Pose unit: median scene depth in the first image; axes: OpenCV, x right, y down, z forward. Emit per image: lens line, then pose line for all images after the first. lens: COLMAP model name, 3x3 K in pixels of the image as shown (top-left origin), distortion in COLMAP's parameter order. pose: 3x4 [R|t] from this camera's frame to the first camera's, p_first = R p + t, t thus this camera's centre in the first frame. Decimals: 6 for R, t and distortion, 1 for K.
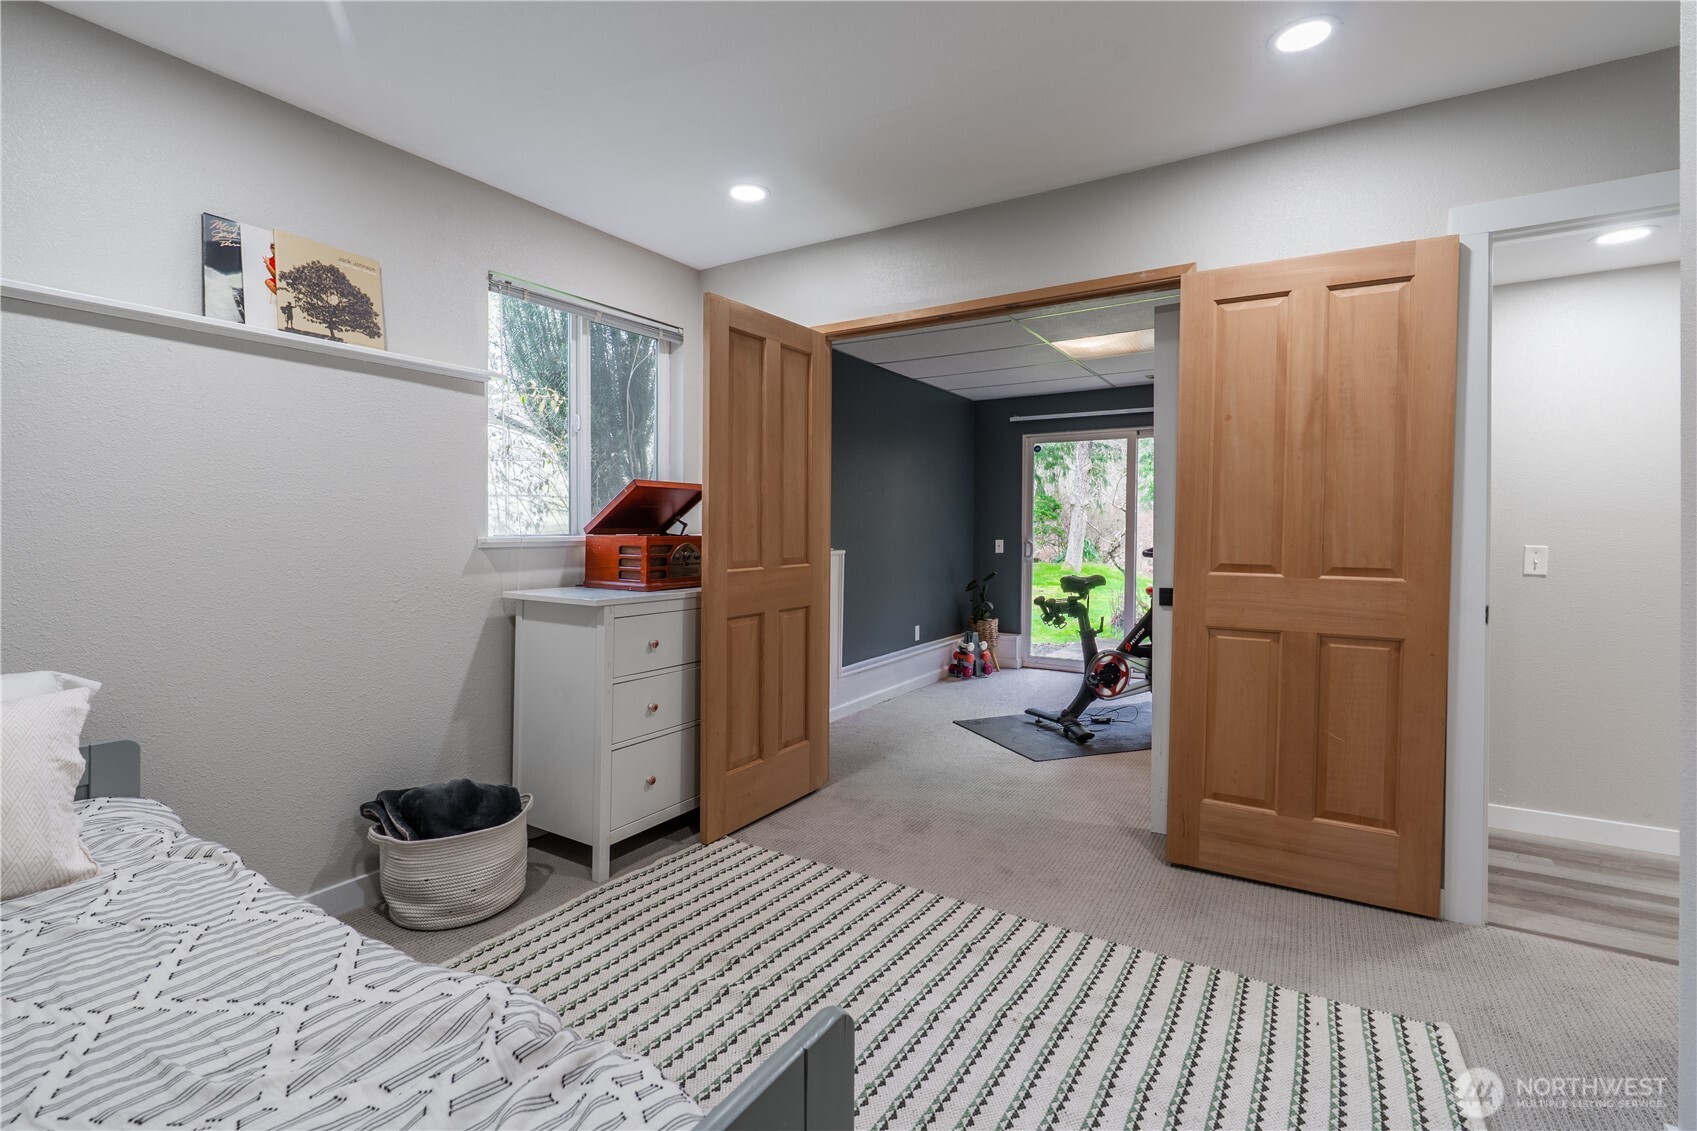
lens RADIAL K [[785.2, 0, 848.2], [0, 785.2, 553.3], [0, 0, 1]] dist [-0.003007, 0.000961]
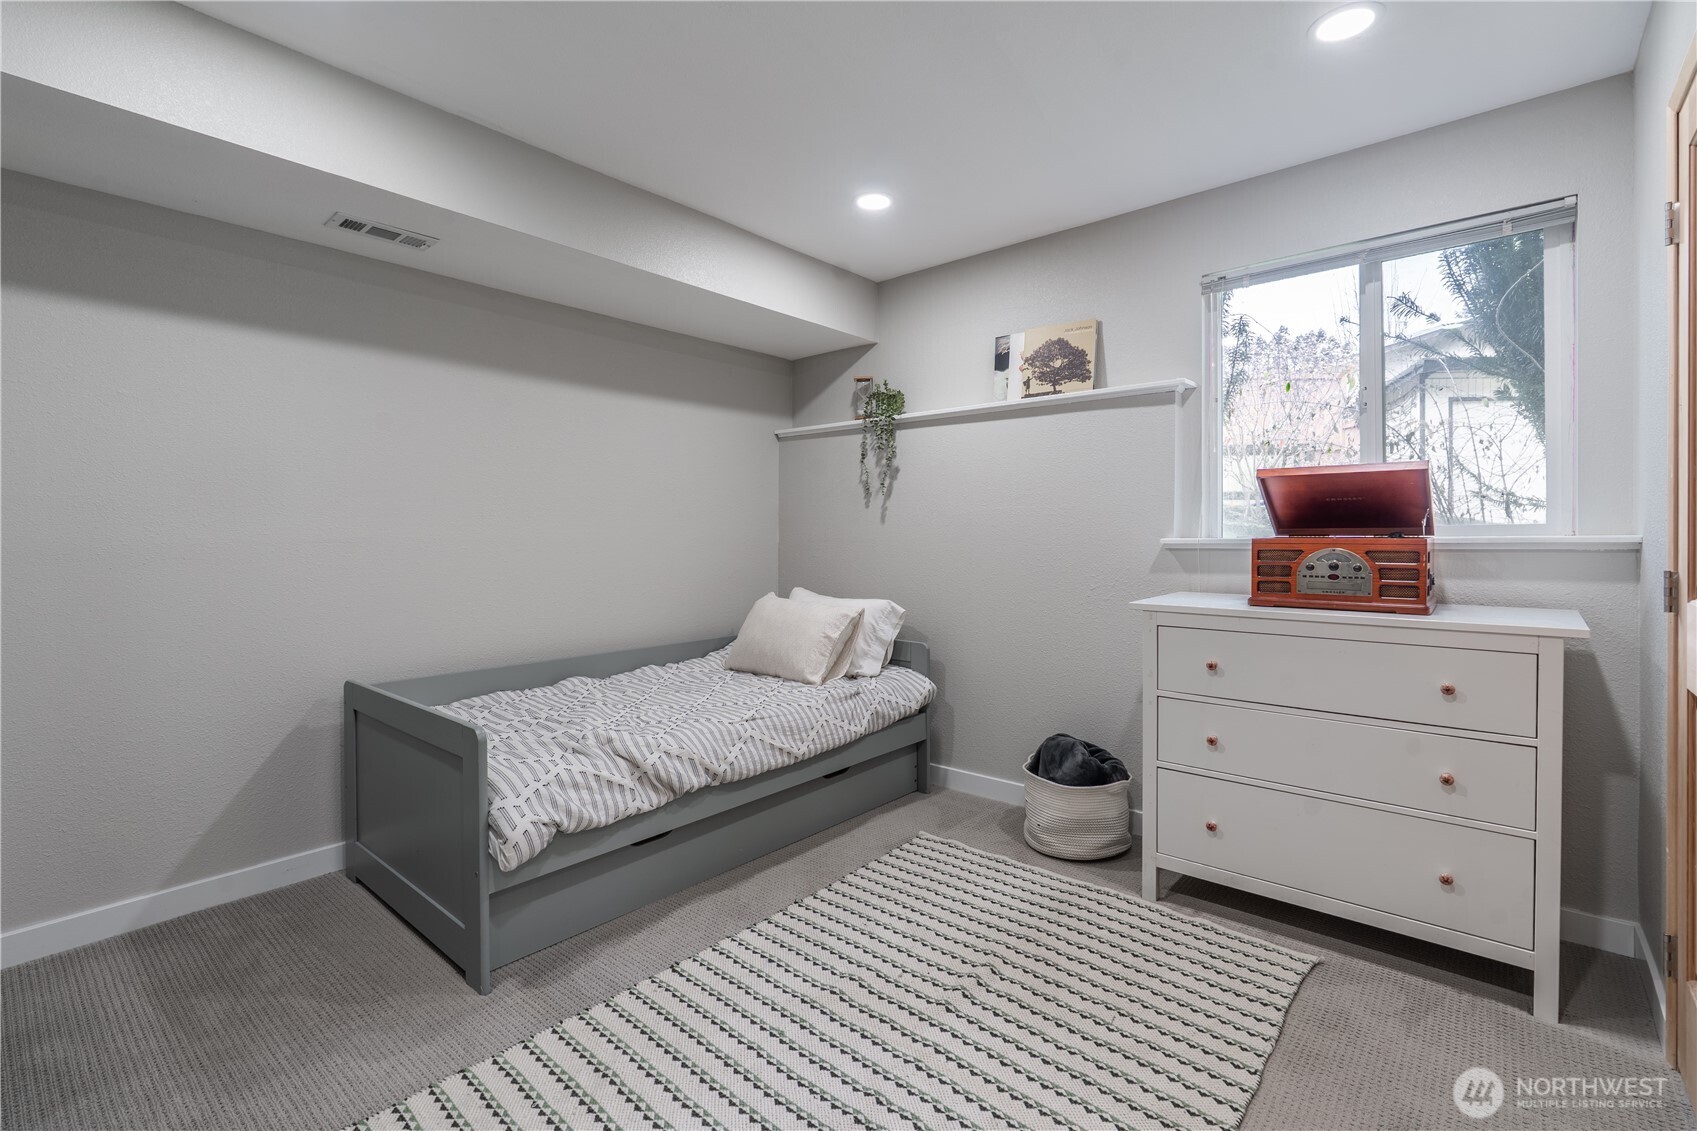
lens RADIAL K [[785.2, 0, 847.6], [0, 785.2, 552.2], [0, 0, 1]] dist [-0.003007, 0.000961]
pose [[-0.164424, 0.026002, -0.986047, 0.757172], [-0.024321, 0.999242, 0.030405, -0.027679], [0.986090, 0.028981, -0.163667, 0.870305]]
